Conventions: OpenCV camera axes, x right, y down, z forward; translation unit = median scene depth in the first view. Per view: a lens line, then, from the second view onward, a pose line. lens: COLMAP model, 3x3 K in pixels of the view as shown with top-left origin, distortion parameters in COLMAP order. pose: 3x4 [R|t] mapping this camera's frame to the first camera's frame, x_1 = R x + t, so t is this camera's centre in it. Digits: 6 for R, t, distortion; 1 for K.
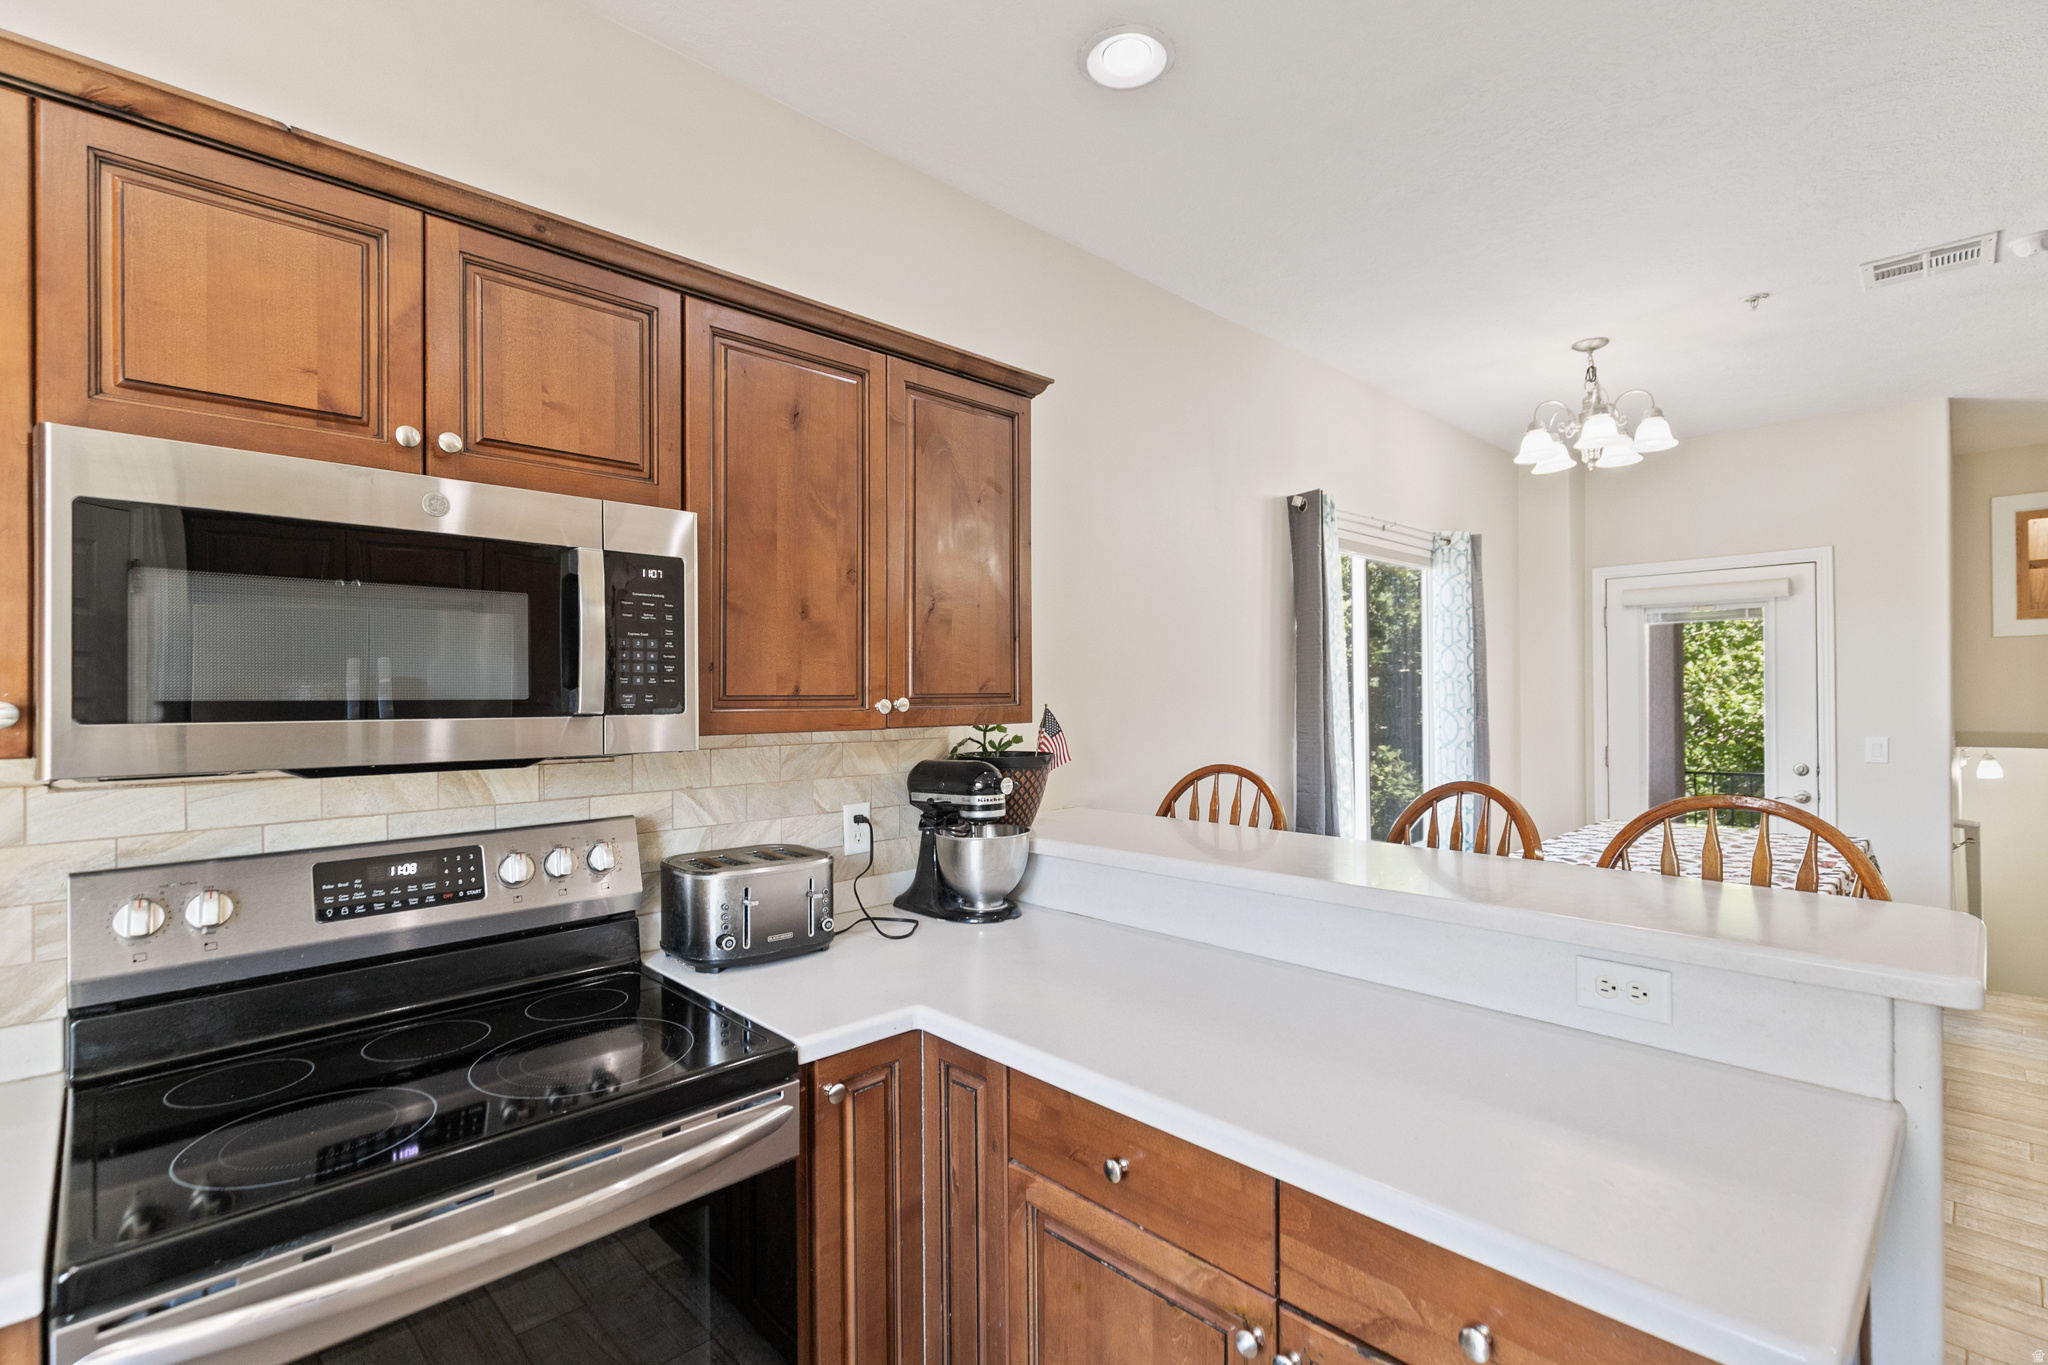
lens RADIAL K [[937.6, 0, 994.3], [0, 937.6, 684.1], [0, 0, 1]] dist [0.001715, 0.000322]
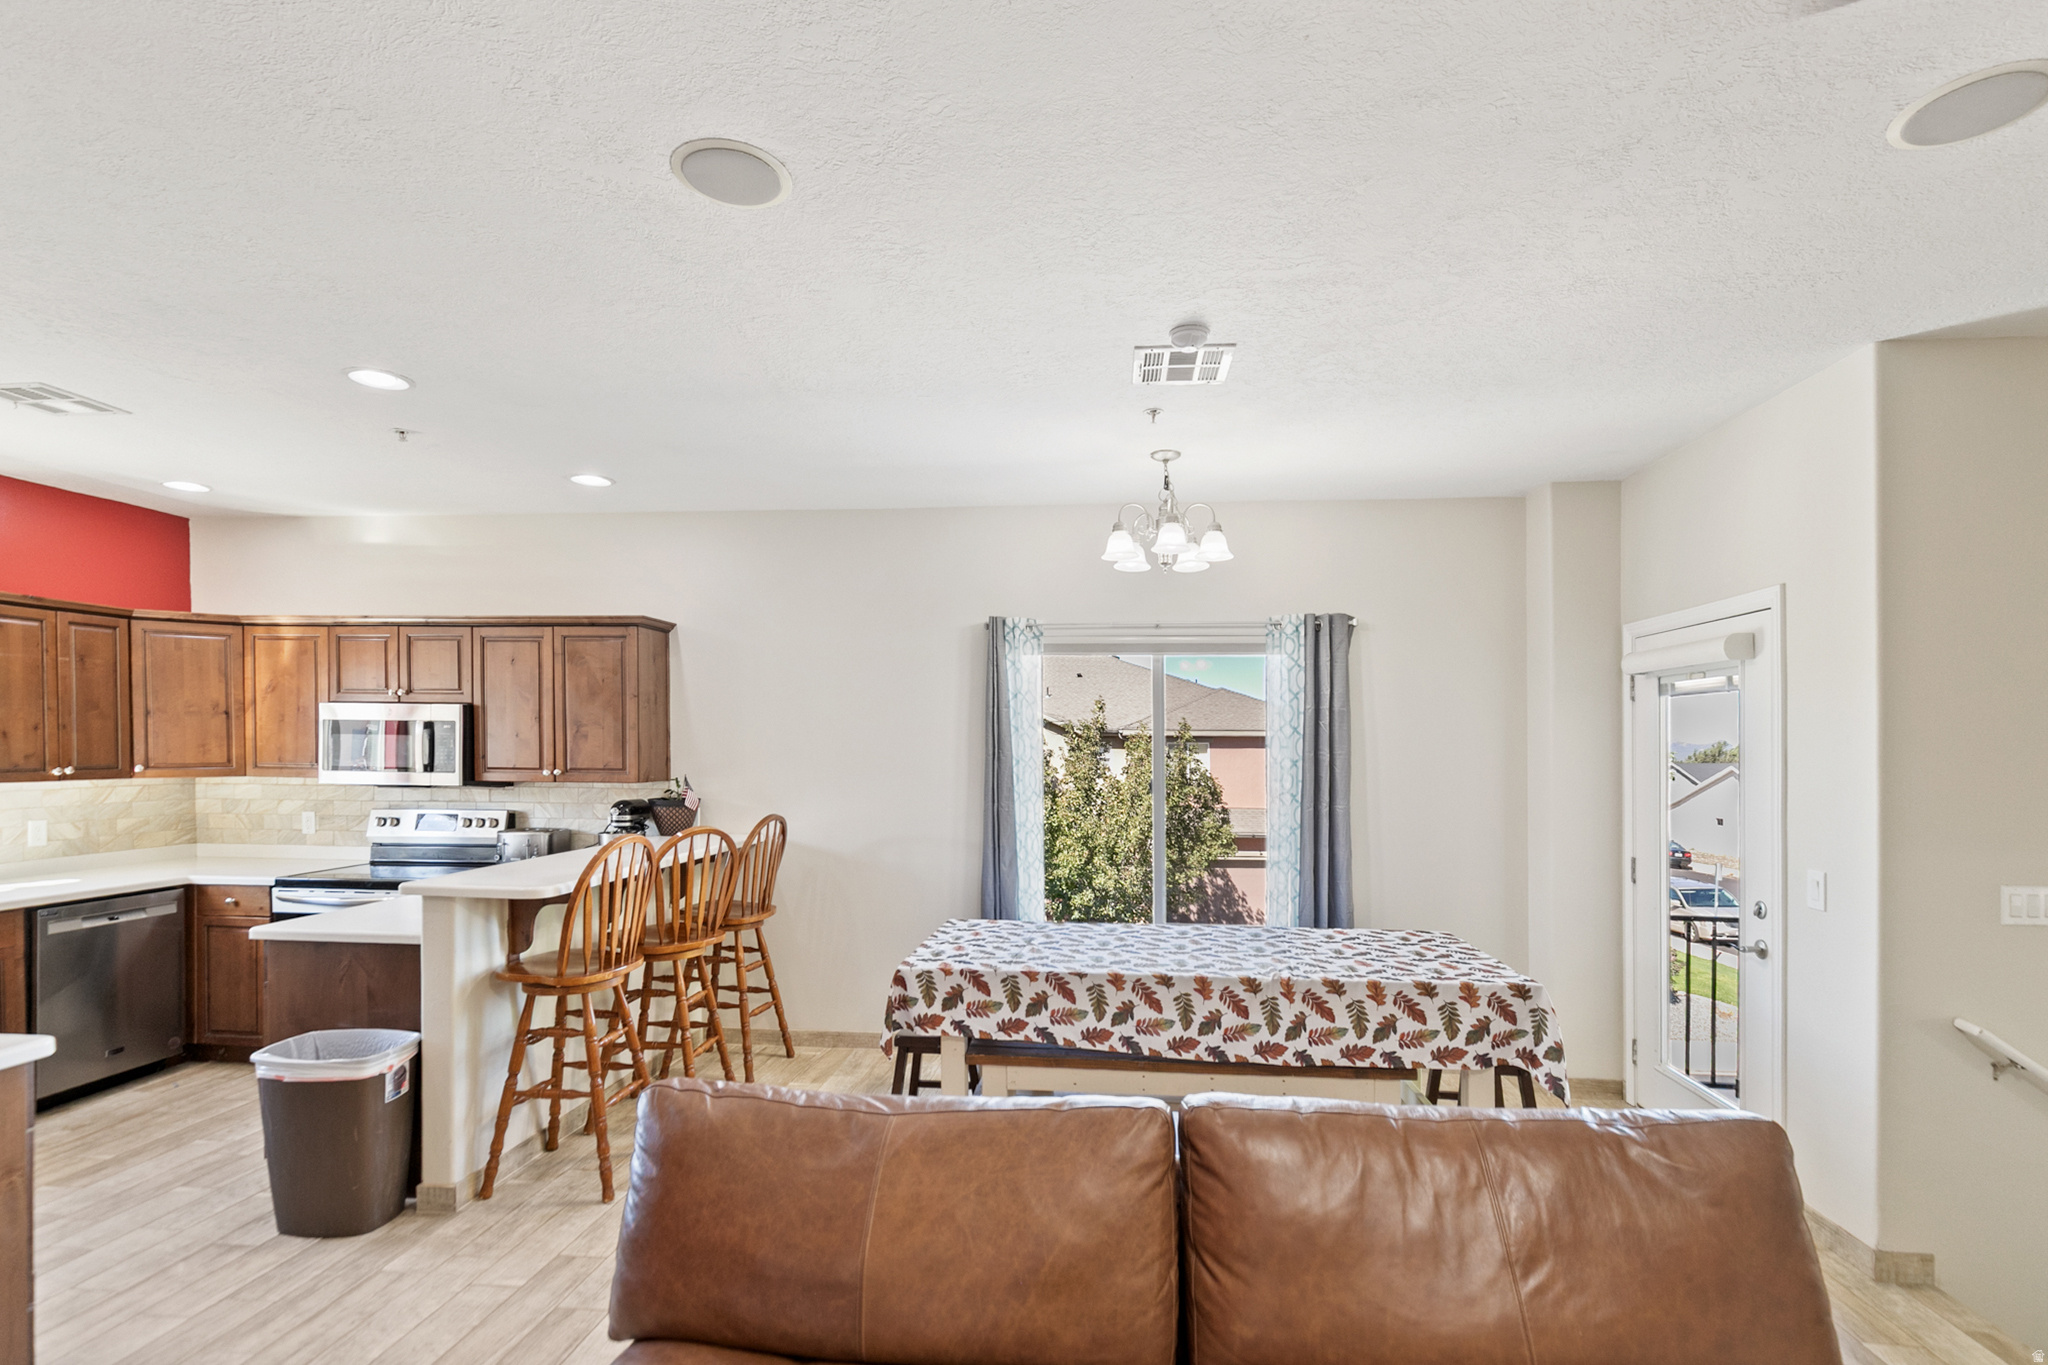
lens RADIAL K [[970.6, 0, 1018.7], [0, 970.6, 745.6], [0, 0, 1]] dist [0.016725, -0.000939]
pose [[0.642684, 0.009400, -0.766074, 1.356117], [-0.007098, 0.999955, 0.006314, -0.036812], [0.766099, 0.001380, 0.642722, 0.158465]]
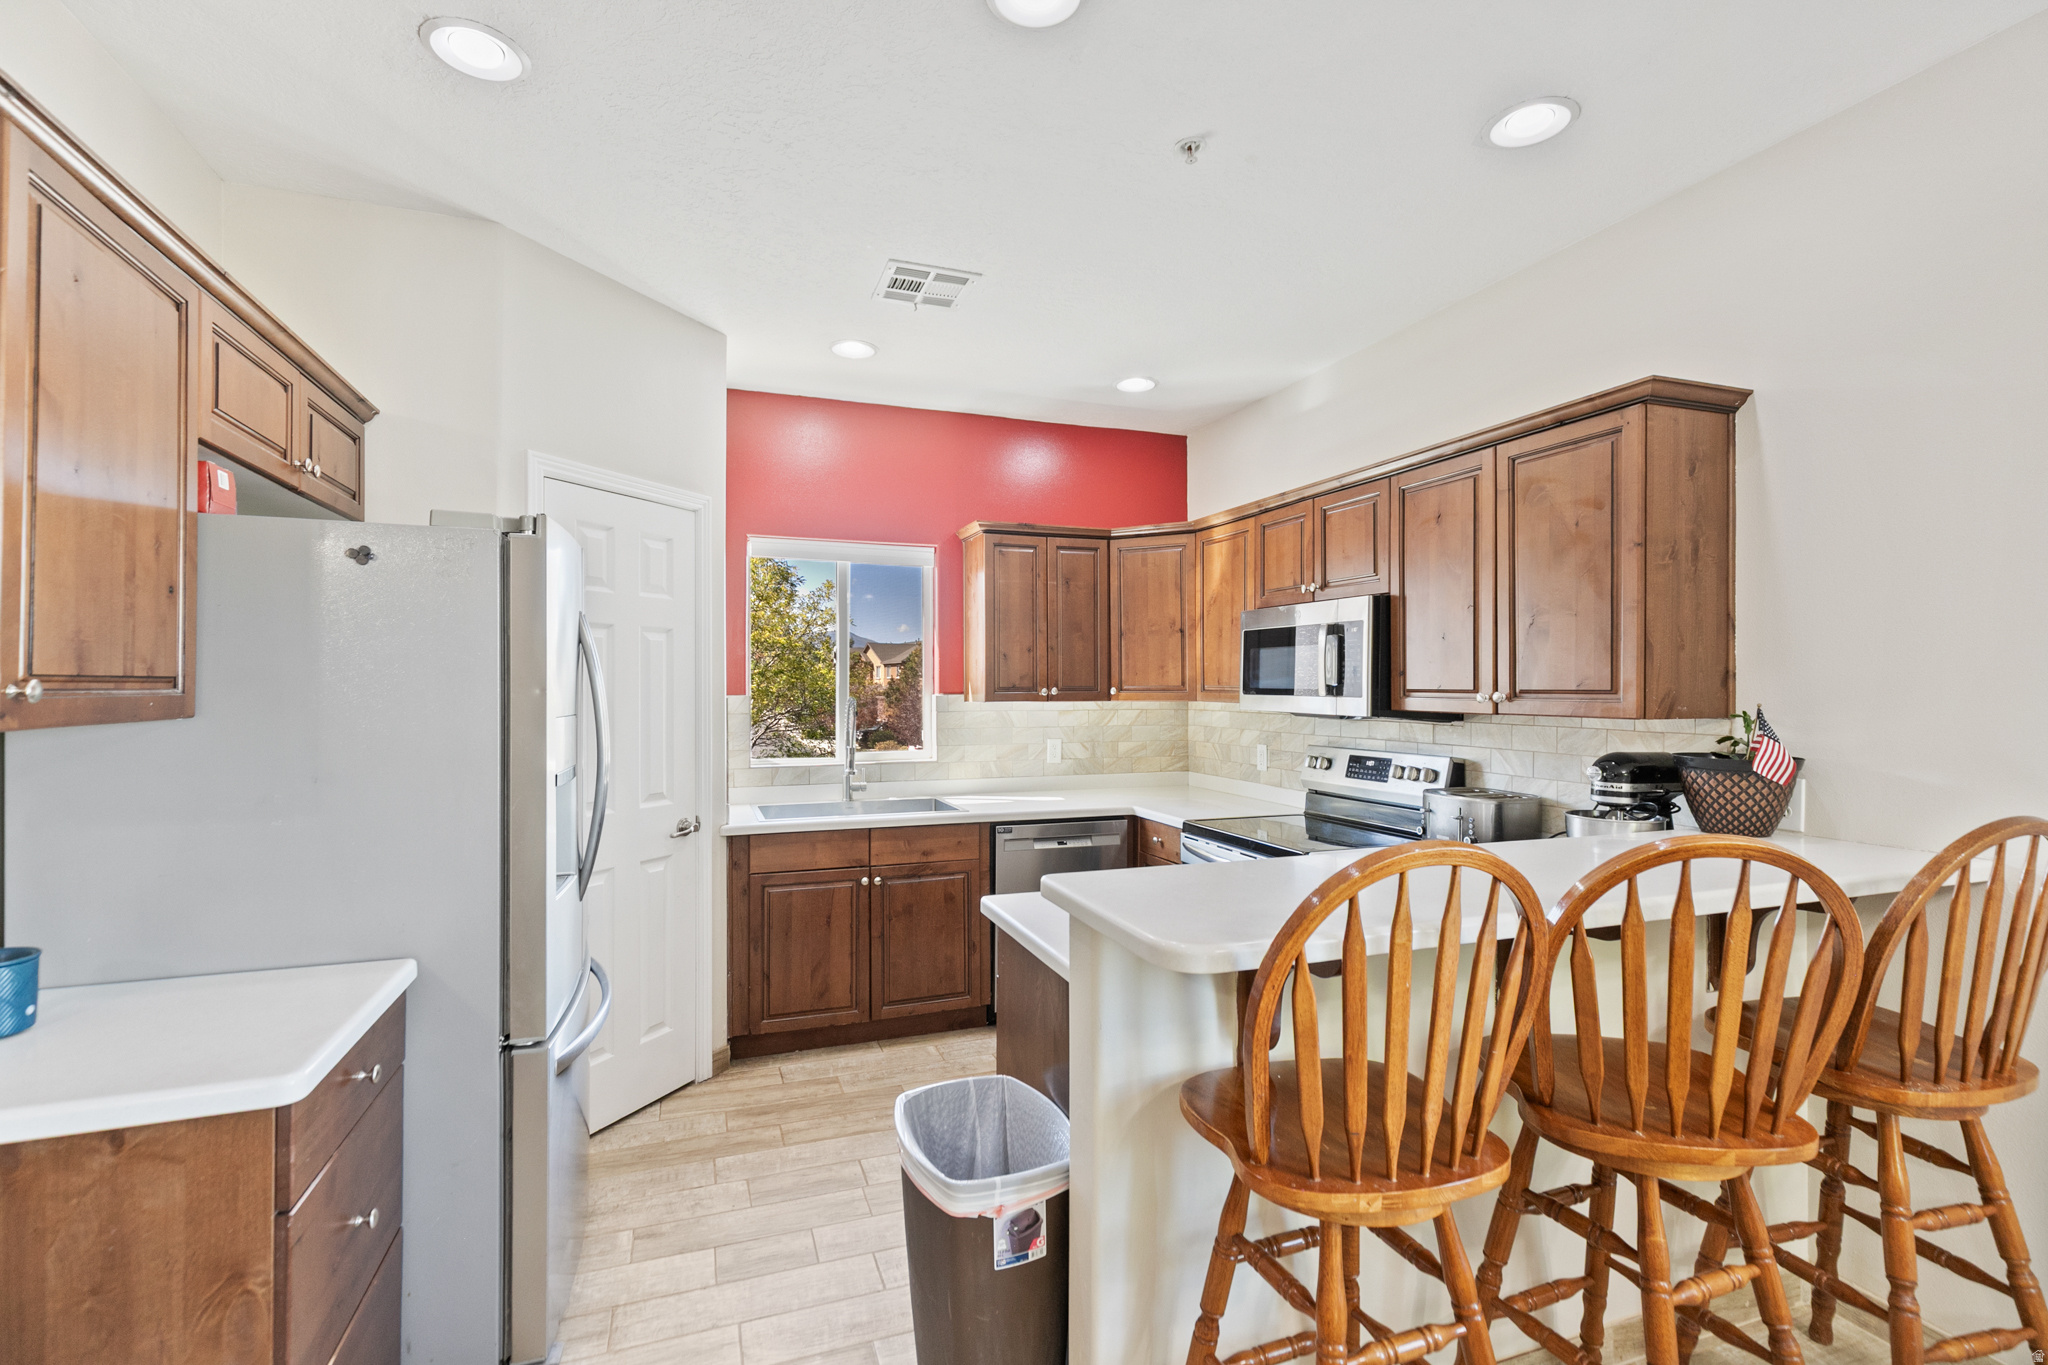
lens RADIAL K [[922.8, 0, 1028.4], [0, 922.8, 689.2], [0, 0, 1]] dist [0.010185, -0.000044]
pose [[-0.399931, 0.005893, -0.916526, 0.750540], [0.002357, 0.999983, 0.005401, 0.001144], [0.916542, -0.000001, -0.399938, 0.479489]]
